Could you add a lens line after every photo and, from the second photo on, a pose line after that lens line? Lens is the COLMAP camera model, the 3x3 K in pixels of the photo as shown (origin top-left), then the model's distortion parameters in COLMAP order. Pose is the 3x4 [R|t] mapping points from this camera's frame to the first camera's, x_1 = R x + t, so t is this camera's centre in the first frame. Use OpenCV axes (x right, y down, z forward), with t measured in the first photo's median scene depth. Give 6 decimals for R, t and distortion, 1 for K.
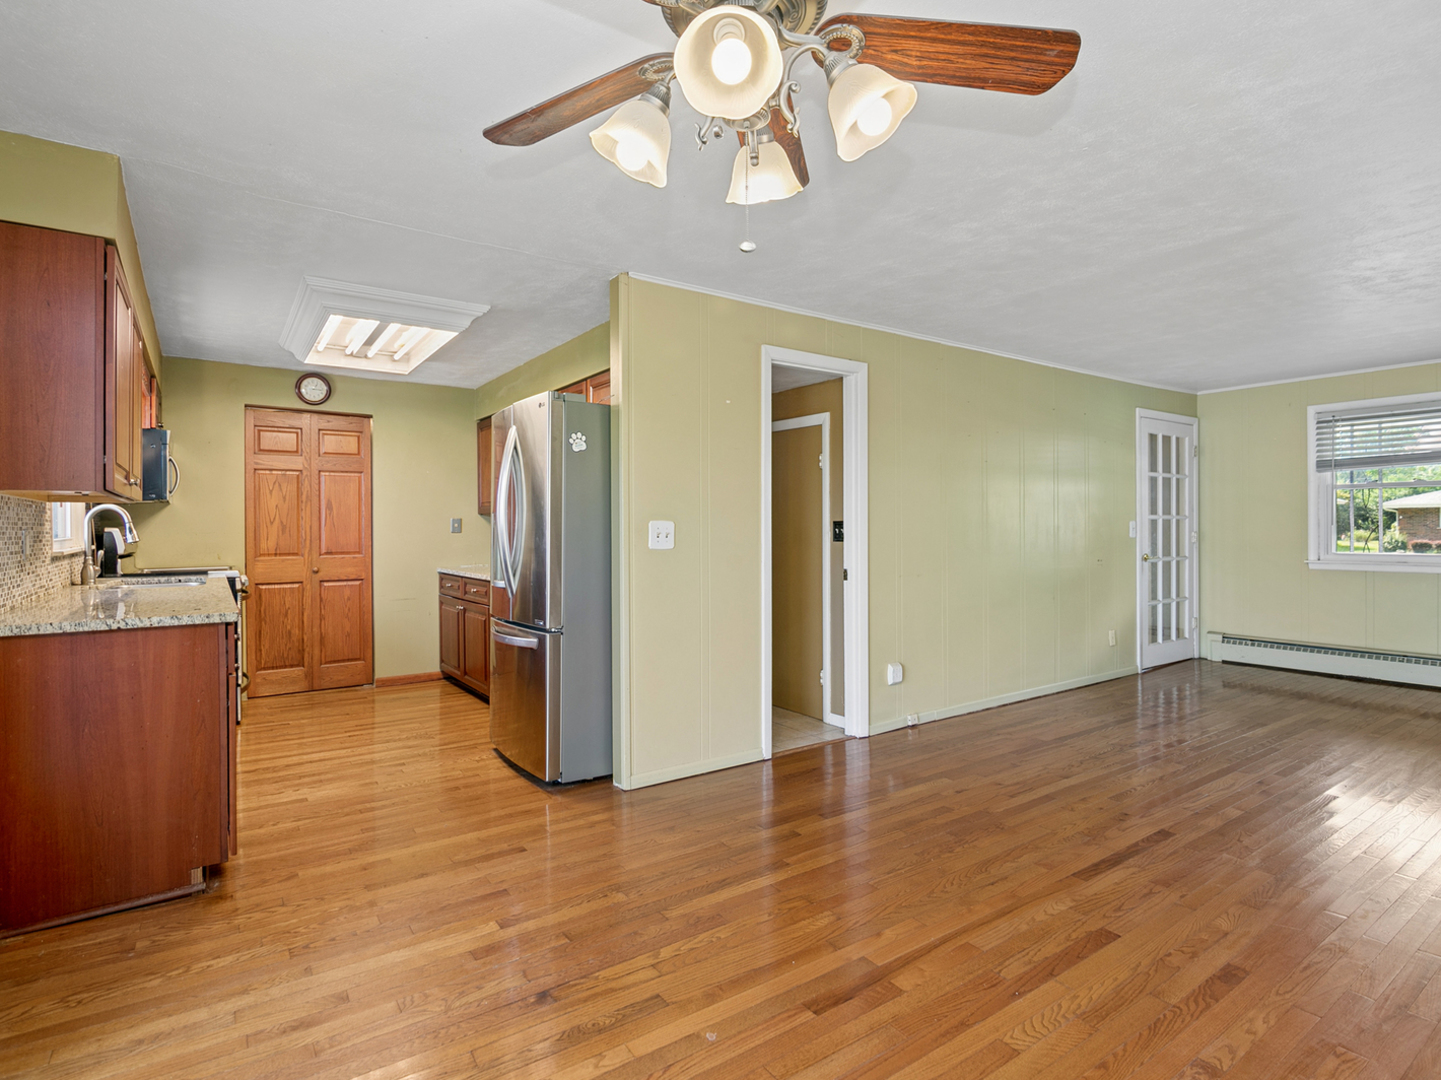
lens RADIAL K [[740.6, 0, 712.4], [0, 740.6, 533.7], [0, 0, 1]] dist [-0.003297, -0.009239]
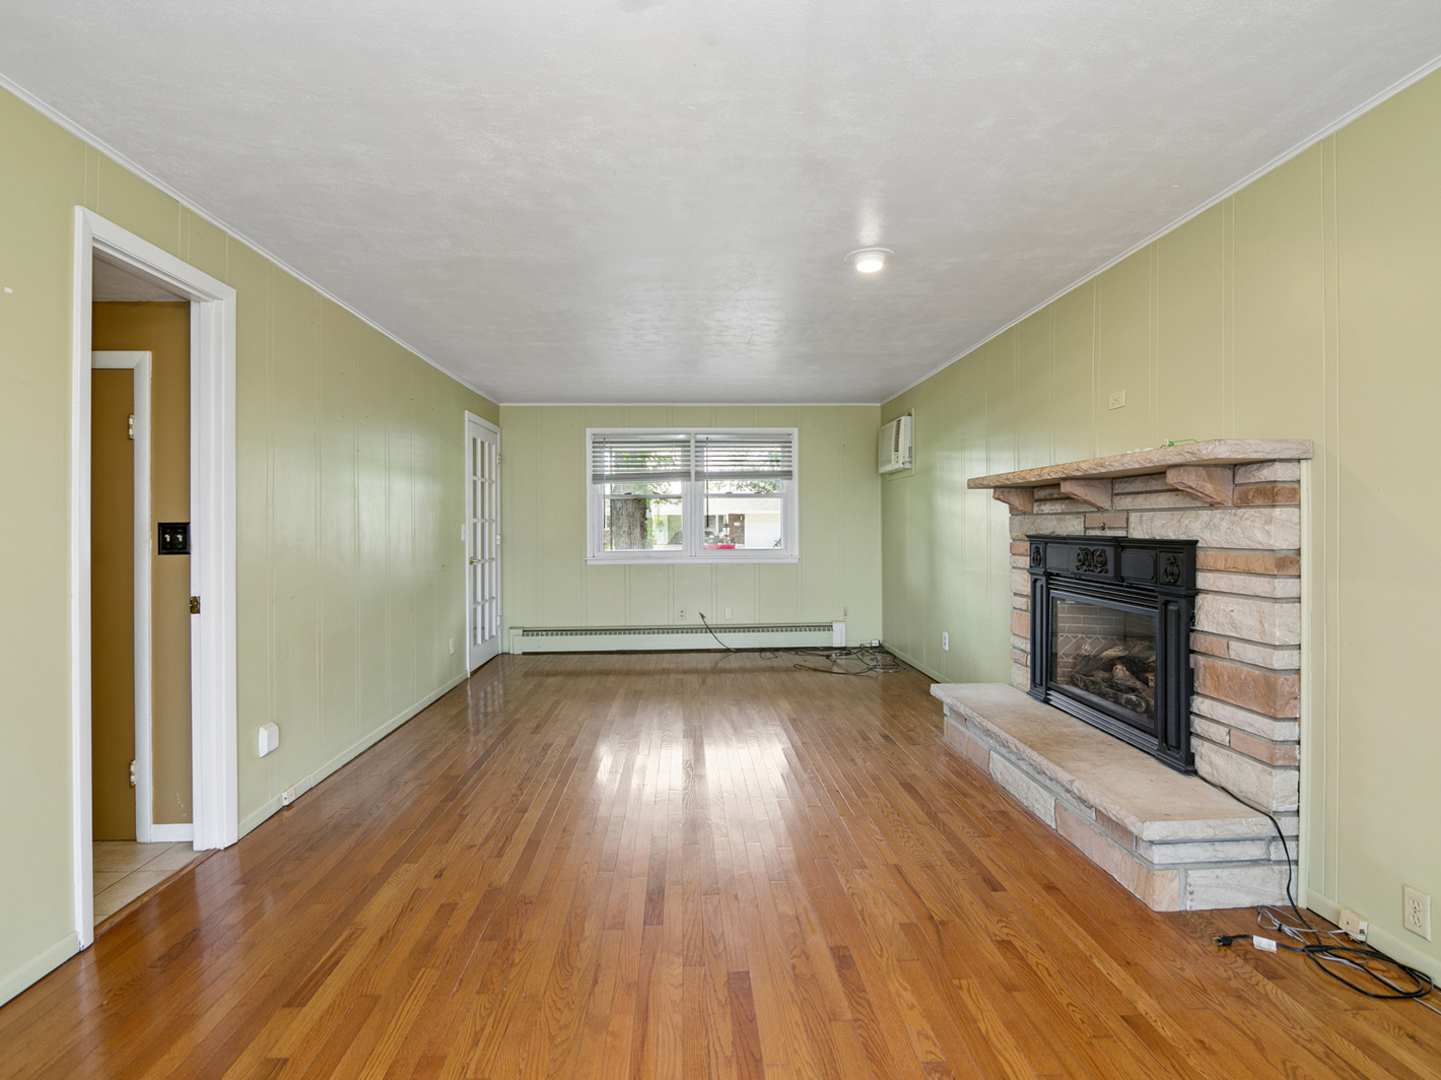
lens RADIAL K [[740.6, 0, 713.7], [0, 740.6, 528.8], [0, 0, 1]] dist [-0.003297, -0.009239]
pose [[0.530657, -0.002412, 0.847583, -0.125798], [0.012431, 0.999911, -0.004937, -0.002954], [-0.847496, 0.013157, 0.530639, 0.263928]]
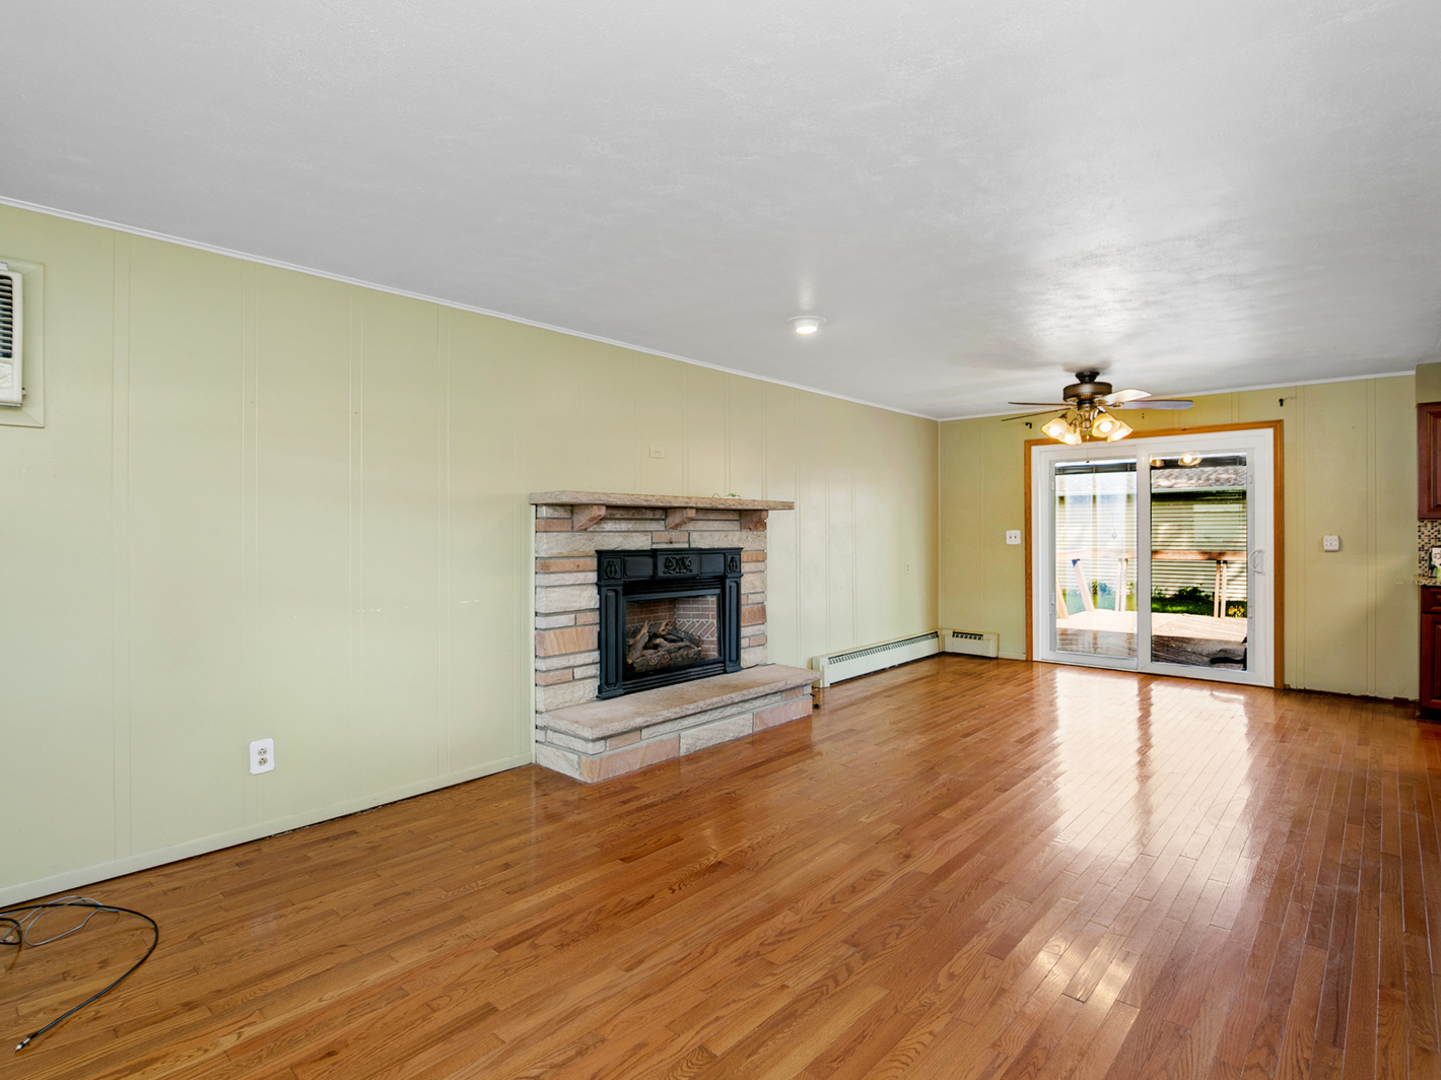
lens RADIAL K [[740.6, 0, 717.9], [0, 740.6, 532.9], [0, 0, 1]] dist [-0.003297, -0.009239]
pose [[-0.973488, 0.009857, -0.228525, 0.988528], [0.007254, 0.999899, 0.012225, -0.031341], [0.228623, 0.010243, -0.973461, 1.480185]]
